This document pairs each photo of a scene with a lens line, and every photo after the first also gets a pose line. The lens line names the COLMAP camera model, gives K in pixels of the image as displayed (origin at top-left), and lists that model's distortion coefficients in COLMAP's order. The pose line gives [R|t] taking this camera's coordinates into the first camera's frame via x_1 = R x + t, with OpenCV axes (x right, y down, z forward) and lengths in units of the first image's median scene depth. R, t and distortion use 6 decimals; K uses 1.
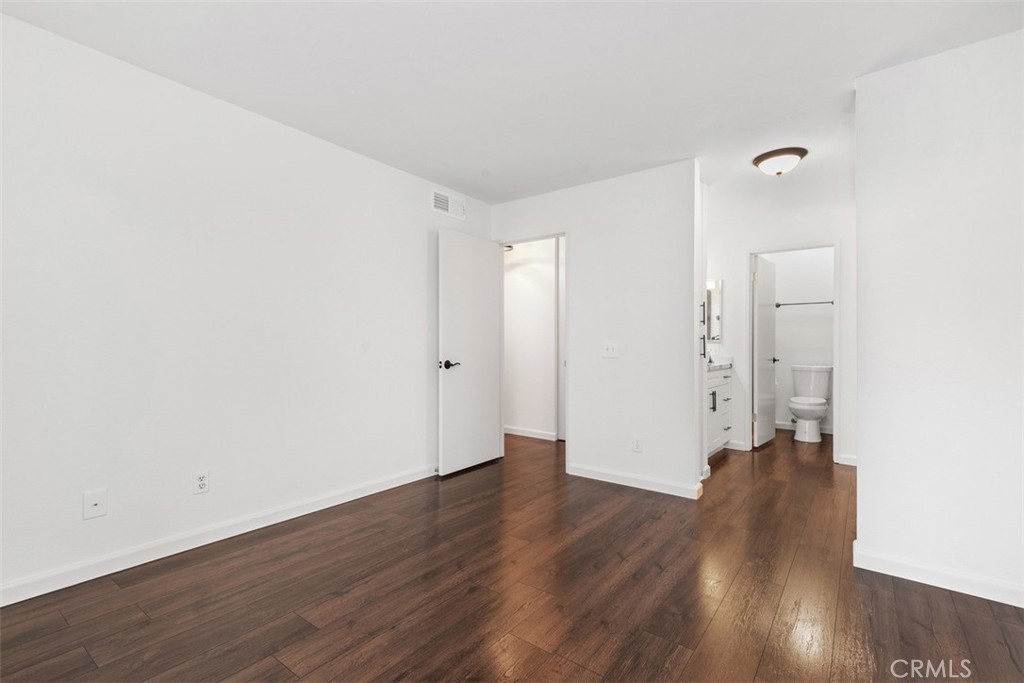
lens RADIAL K [[463.0, 0, 503.6], [0, 463.0, 340.7], [0, 0, 1]] dist [0.015446, -0.003379]
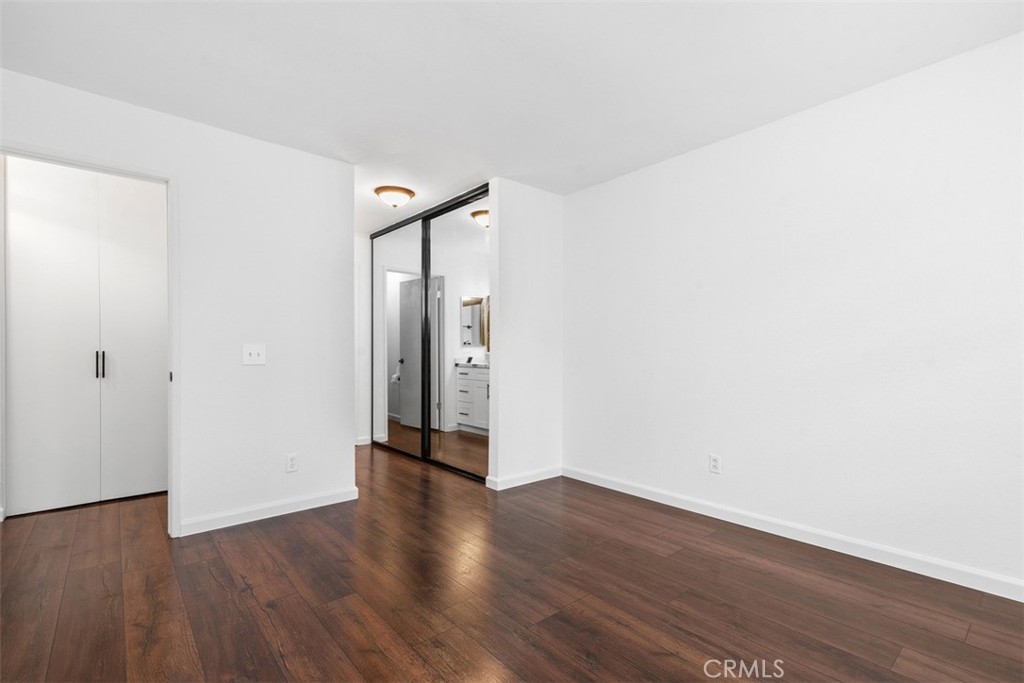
lens RADIAL K [[463.0, 0, 538.4], [0, 463.0, 336.9], [0, 0, 1]] dist [0.015446, -0.003379]
pose [[0.170898, 0.025768, 0.984952, -0.761371], [-0.012998, 0.999630, -0.023897, 0.001833], [-0.985203, -0.008719, 0.171170, 0.597613]]
